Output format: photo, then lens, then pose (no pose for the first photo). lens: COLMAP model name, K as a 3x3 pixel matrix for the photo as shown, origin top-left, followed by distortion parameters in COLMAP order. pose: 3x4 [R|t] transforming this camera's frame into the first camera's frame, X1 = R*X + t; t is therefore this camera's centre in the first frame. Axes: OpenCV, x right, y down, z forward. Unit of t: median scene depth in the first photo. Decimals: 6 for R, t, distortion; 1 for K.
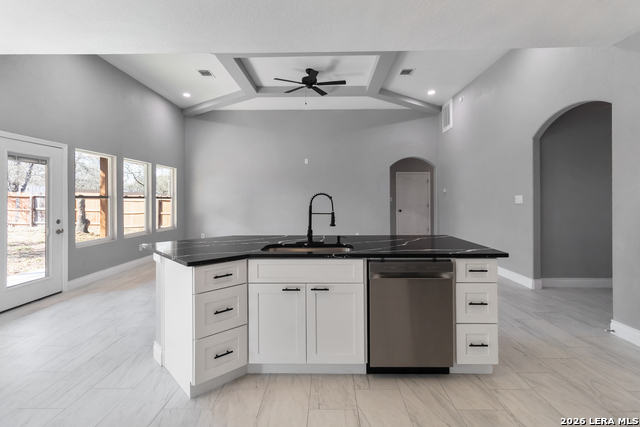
lens RADIAL K [[300.5, 0, 325.8], [0, 300.5, 199.8], [0, 0, 1]] dist [0.001270, 0.002224]
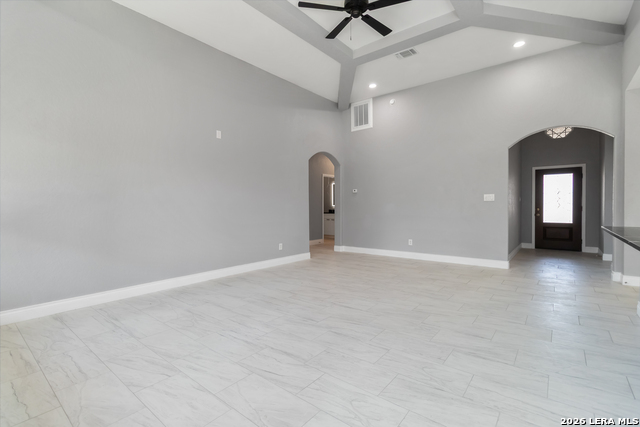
lens RADIAL K [[300.5, 0, 323.8], [0, 300.5, 207.4], [0, 0, 1]] dist [0.001270, 0.002224]
pose [[0.622964, -0.001646, 0.782249, -0.782611], [0.003531, 0.999994, -0.000708, 0.041480], [-0.782243, 0.003203, 0.622965, 0.858466]]
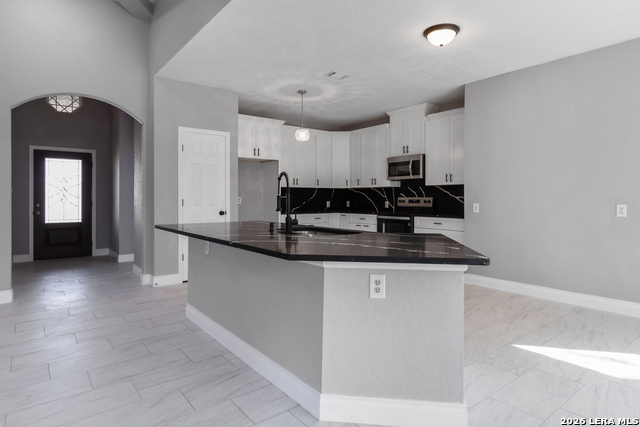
lens RADIAL K [[368.2, 0, 328.9], [0, 368.2, 202.8], [0, 0, 1]] dist [0.008370, -0.003818]
pose [[-0.627501, -0.004203, 0.778604, -0.585534], [0.003028, 0.999965, 0.007838, 0.036939], [-0.778610, 0.007276, -0.627466, 0.997816]]
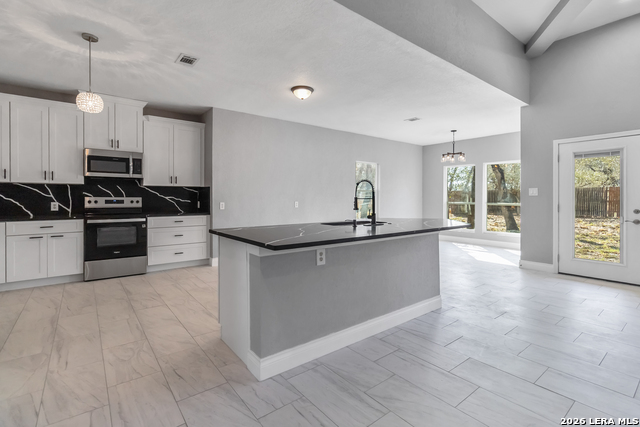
lens RADIAL K [[300.5, 0, 318.6], [0, 300.5, 198.3], [0, 0, 1]] dist [0.001270, 0.002224]
pose [[-0.785694, 0.004825, -0.618596, 0.518924], [0.000203, 0.999972, 0.007542, 0.022803], [0.618615, 0.005801, -0.785673, 1.137599]]
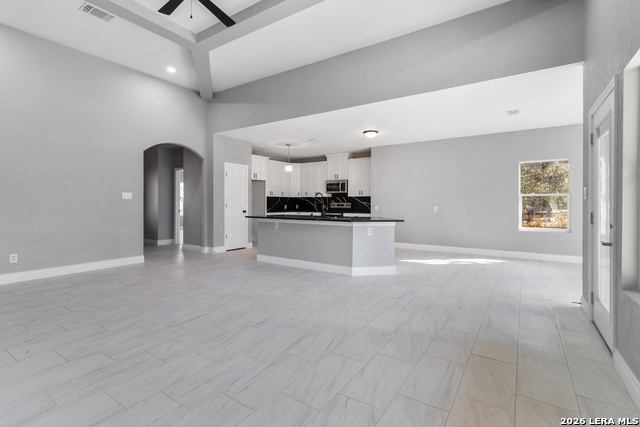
lens RADIAL K [[300.5, 0, 321.8], [0, 300.5, 208.0], [0, 0, 1]] dist [0.001270, 0.002224]
pose [[-0.832700, -0.006755, 0.553683, -0.762162], [0.001324, 0.999898, 0.014190, 0.034361], [-0.553723, 0.012549, -0.832607, 1.755137]]
